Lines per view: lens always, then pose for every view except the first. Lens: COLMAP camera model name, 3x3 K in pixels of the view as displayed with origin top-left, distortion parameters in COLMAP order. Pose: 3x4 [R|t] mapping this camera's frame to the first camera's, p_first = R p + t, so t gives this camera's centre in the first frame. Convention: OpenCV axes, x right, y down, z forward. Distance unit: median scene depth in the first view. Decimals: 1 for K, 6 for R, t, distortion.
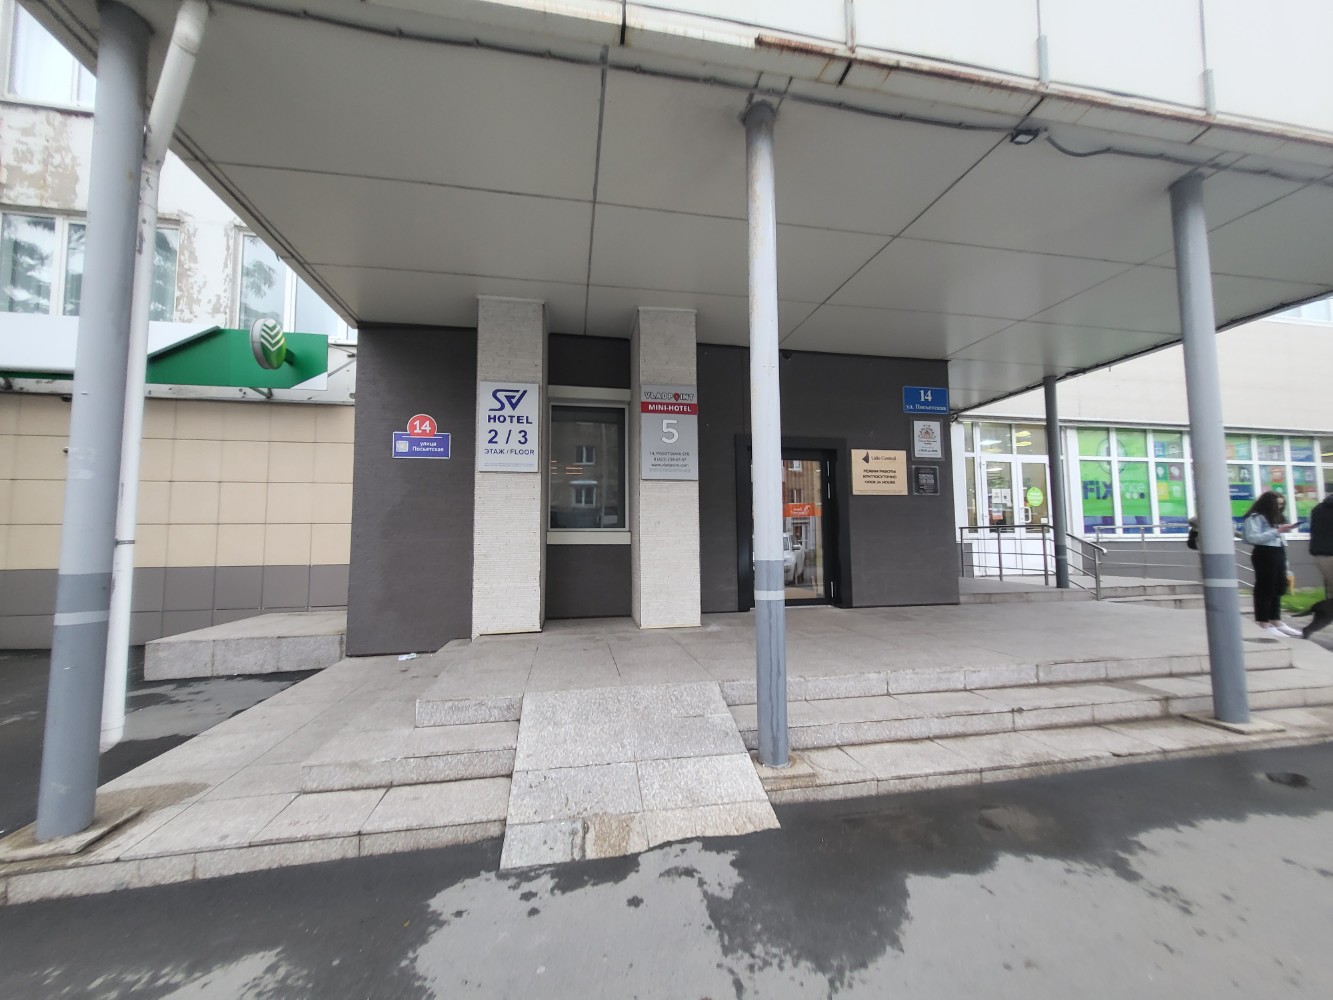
lens RADIAL K [[534.0, 0, 669.1], [0, 534.0, 503.5], [0, 0, 1]] dist [-0.000497, -0.000006]
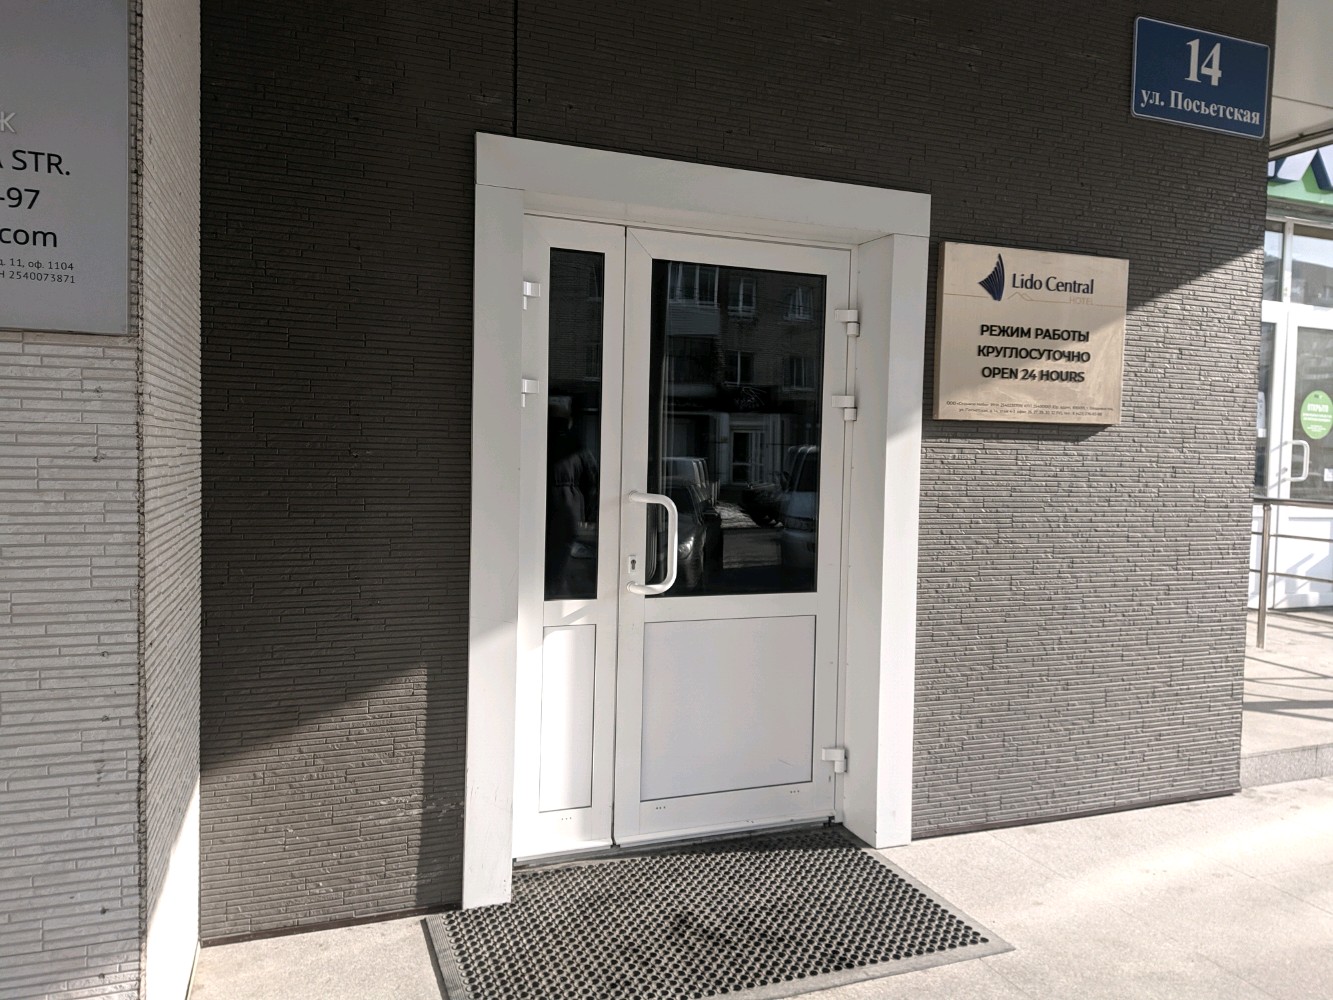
lens RADIAL K [[964.4, 0, 667.8], [0, 964.4, 498.5], [0, 0, 1]] dist [0.000800, -0.000391]
pose [[0.986726, 0.019307, 0.161242, 0.136107], [-0.039470, 0.991647, 0.122797, -0.030197], [-0.157524, -0.127531, 0.979246, 0.543601]]
